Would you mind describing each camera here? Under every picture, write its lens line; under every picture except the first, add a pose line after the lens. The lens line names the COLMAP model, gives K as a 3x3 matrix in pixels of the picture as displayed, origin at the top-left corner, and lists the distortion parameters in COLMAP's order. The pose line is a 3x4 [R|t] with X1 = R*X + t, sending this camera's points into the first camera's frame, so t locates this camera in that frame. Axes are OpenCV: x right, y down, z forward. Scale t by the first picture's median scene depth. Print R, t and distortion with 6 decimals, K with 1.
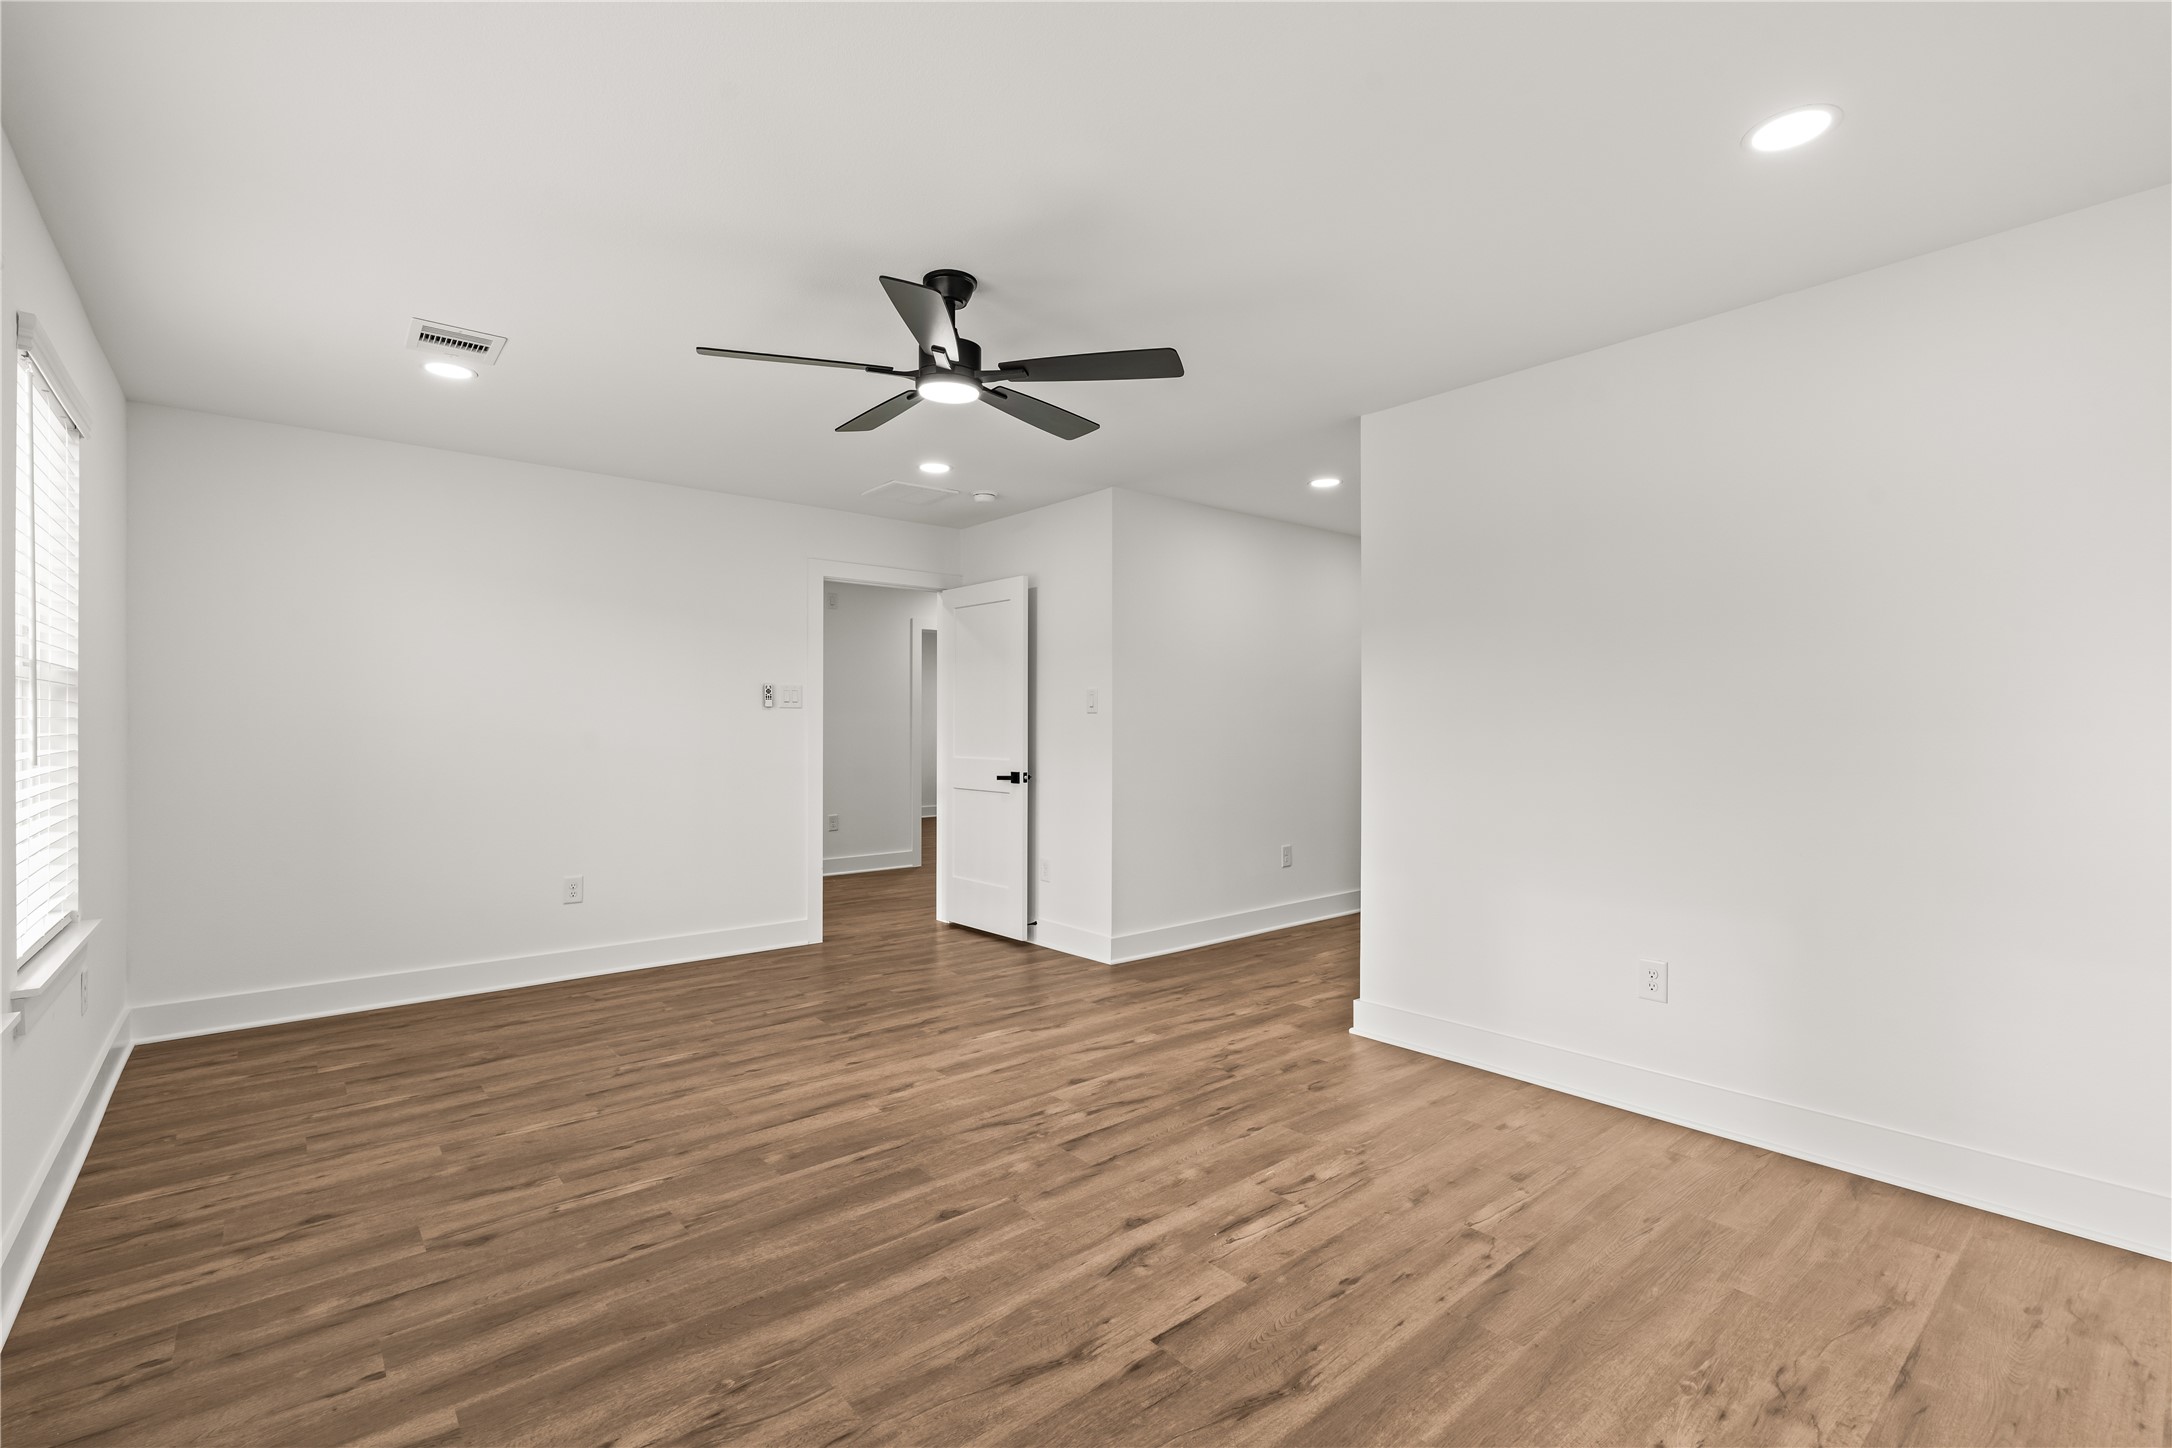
lens RADIAL K [[974.6, 0, 1094.8], [0, 974.6, 721.5], [0, 0, 1]] dist [-0.002342, 0.001469]
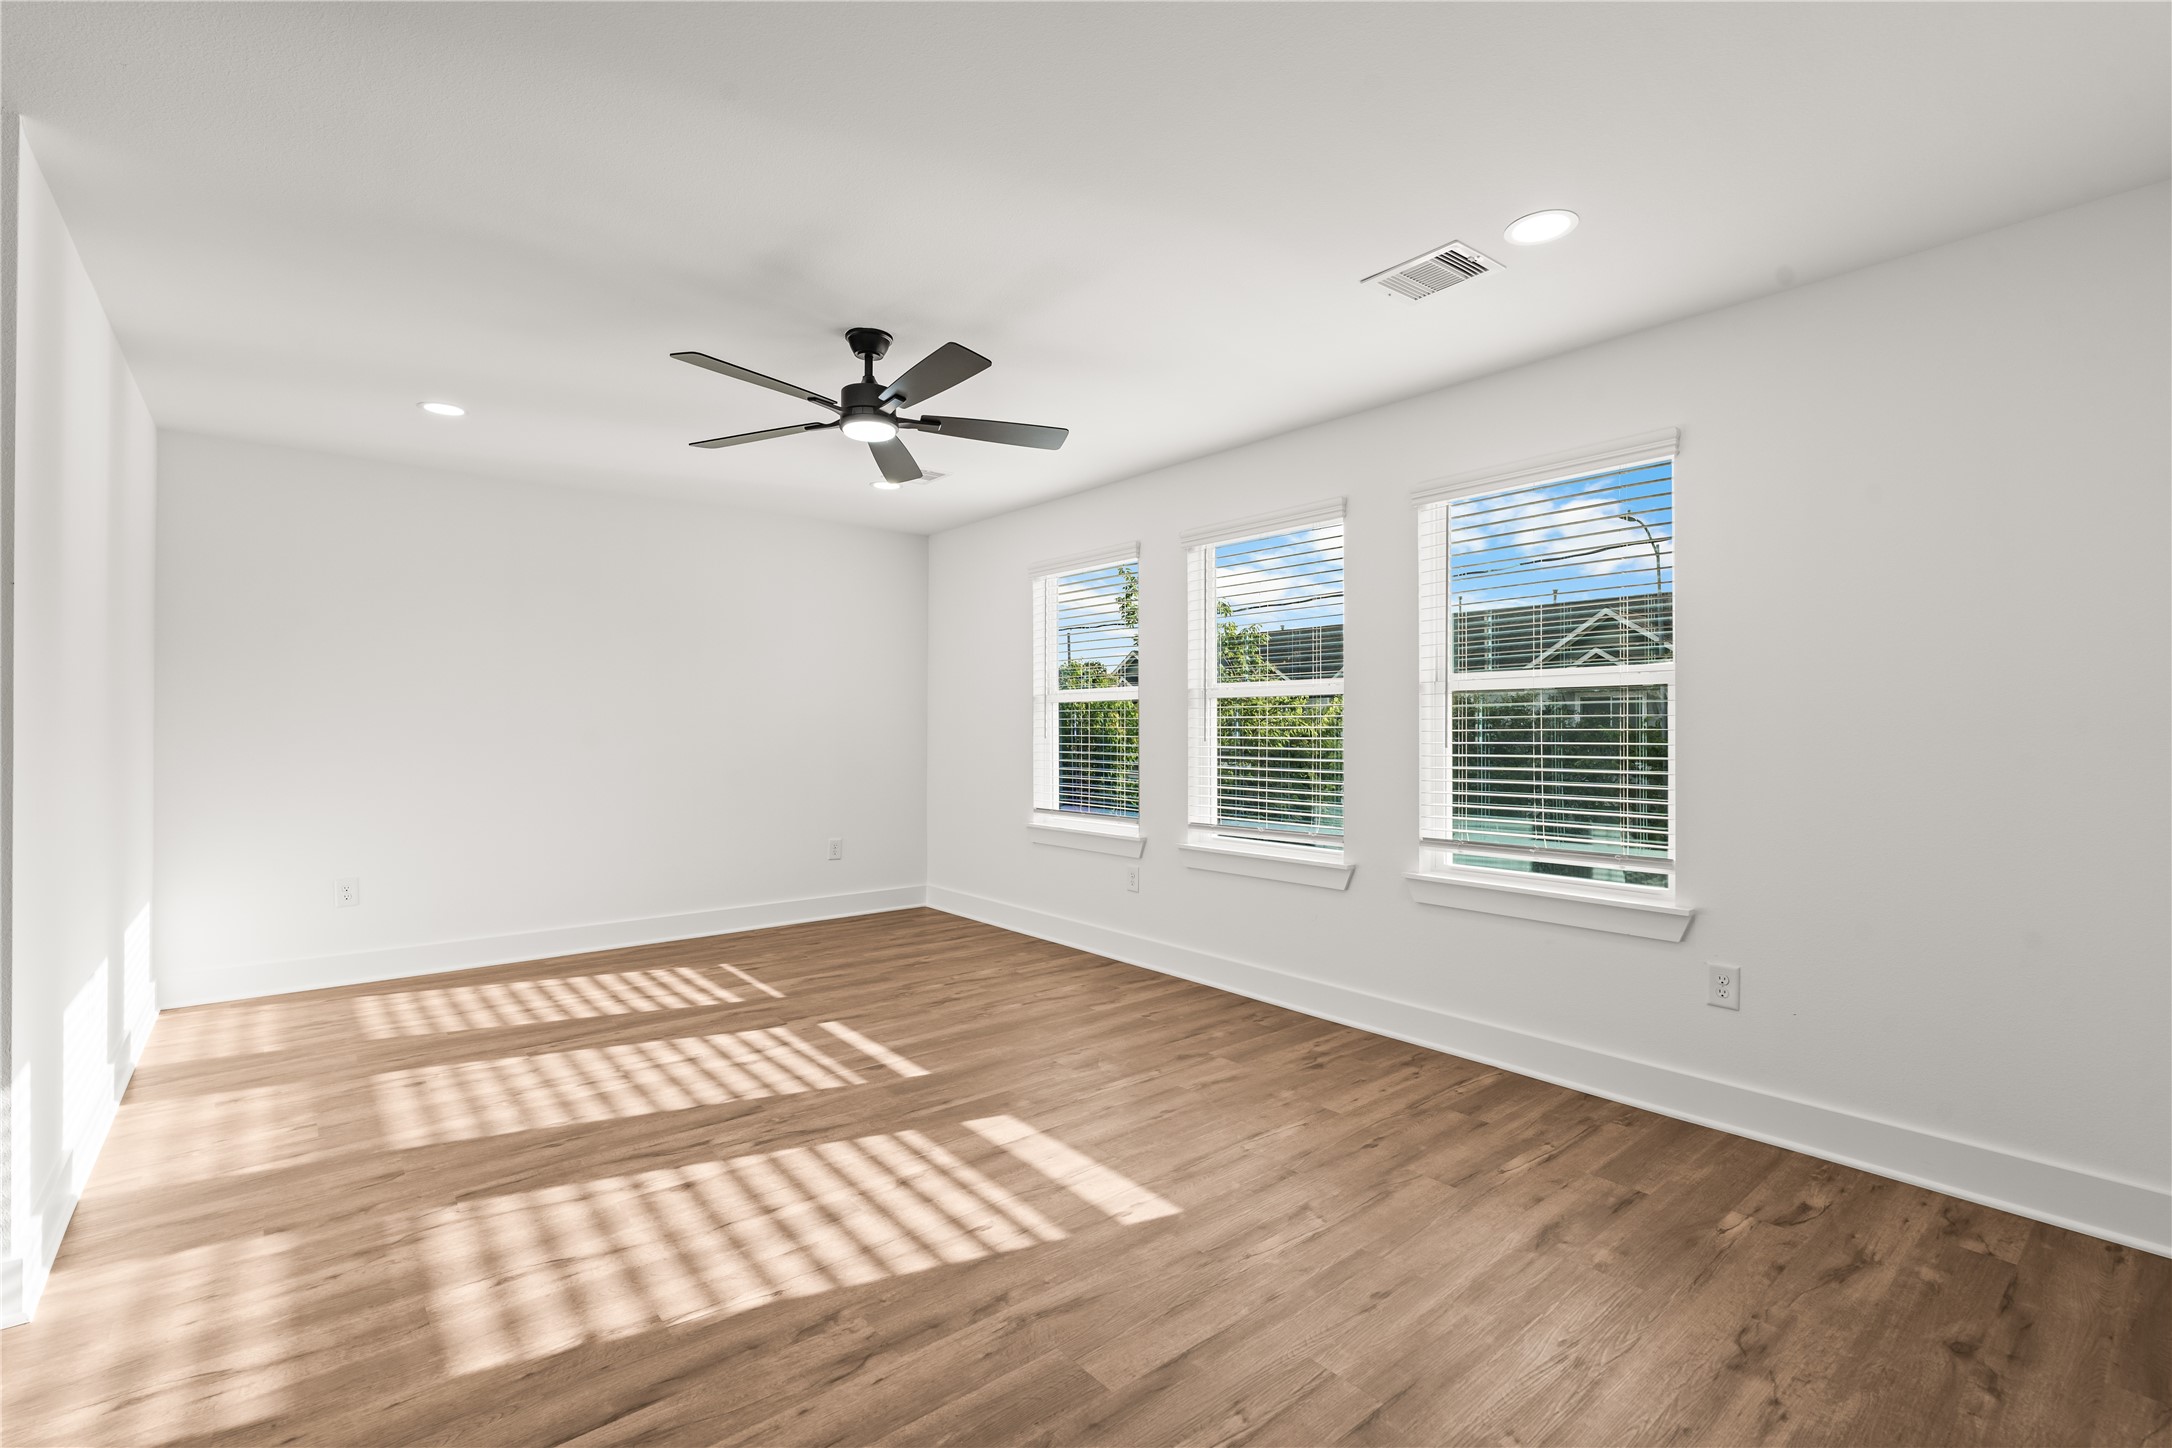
lens RADIAL K [[974.6, 0, 1083.7], [0, 974.6, 727.3], [0, 0, 1]] dist [-0.002342, 0.001469]
pose [[-0.999818, -0.000607, 0.019047, -0.466265], [-0.000742, 0.999975, -0.007050, 0.021180], [-0.019043, -0.007063, -0.999794, 2.359520]]
